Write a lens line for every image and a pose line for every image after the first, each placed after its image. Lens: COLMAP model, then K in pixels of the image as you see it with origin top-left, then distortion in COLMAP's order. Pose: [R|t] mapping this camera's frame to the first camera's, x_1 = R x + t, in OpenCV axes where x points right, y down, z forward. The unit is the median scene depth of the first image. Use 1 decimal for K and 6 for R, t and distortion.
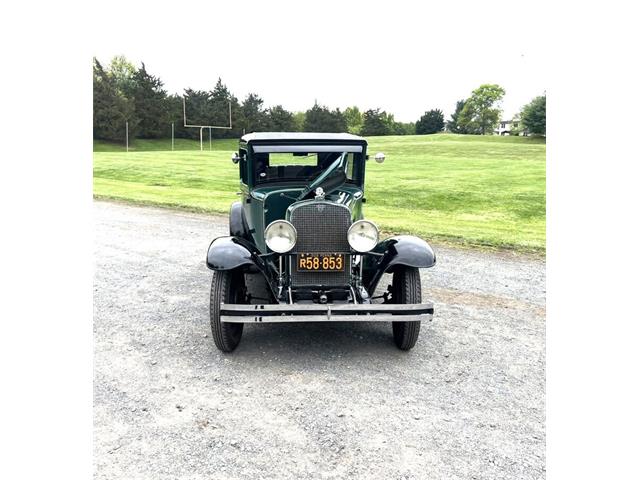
lens RADIAL K [[482.0, 0, 292.6], [0, 482.0, 240.1], [0, 0, 1]] dist [0.089372, -0.159337]
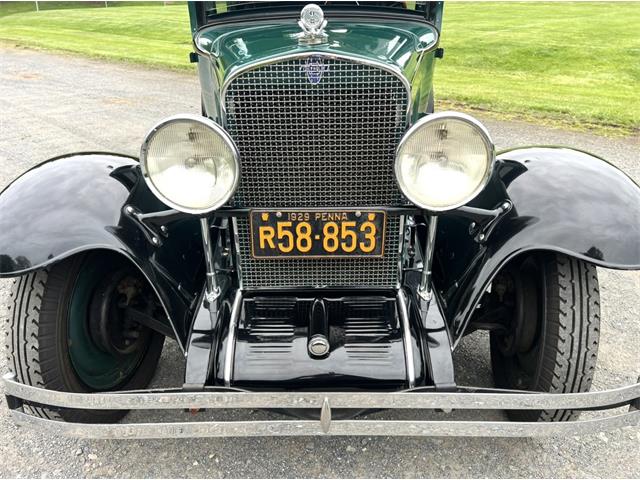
lens RADIAL K [[477.3, 0, 317.1], [0, 477.3, 240.5], [0, 0, 1]] dist [0.068559, -0.079945]
pose [[0.998014, 0.011402, -0.061960, 0.020004], [0.005770, 0.962809, 0.270123, -0.011361], [0.062736, -0.269943, 0.960830, 0.163153]]
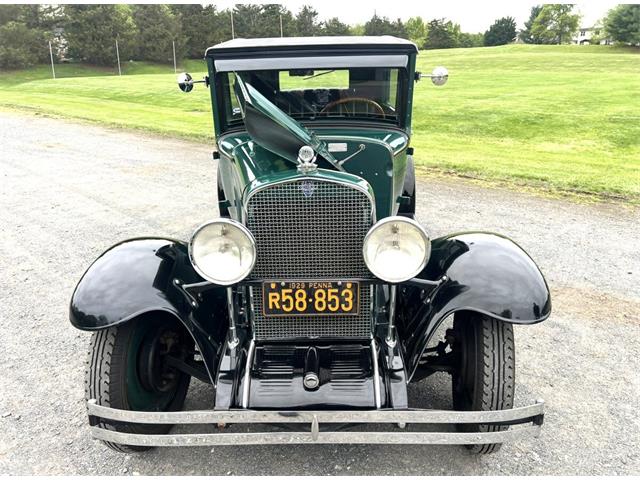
lens RADIAL K [[483.7, 0, 317.5], [0, 483.7, 235.5], [0, 0, 1]] dist [0.048721, -0.054088]
pose [[0.997604, -0.000463, -0.069179, 0.024920], [0.010664, 0.989055, 0.147159, -0.022773], [0.068353, -0.147544, 0.986691, 0.128464]]
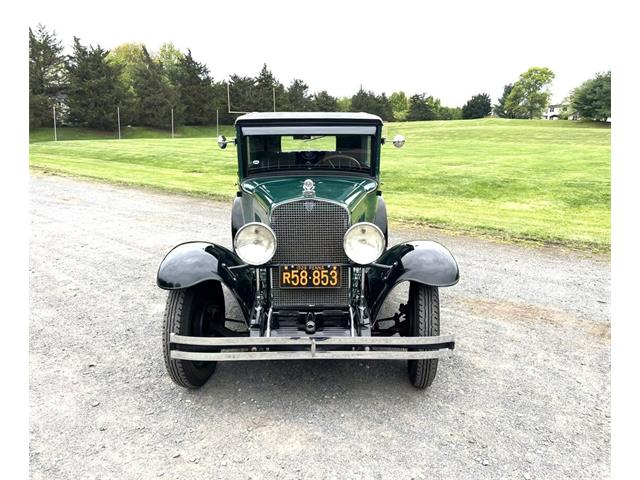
lens RADIAL K [[475.2, 0, 320.0], [0, 475.2, 239.7], [0, 0, 1]] dist [0.055584, -0.067811]
pose [[0.999240, 0.003042, -0.038873, 0.025793], [-0.001860, 0.999536, 0.030404, -0.009045], [0.038948, -0.030308, 0.998781, 0.060270]]
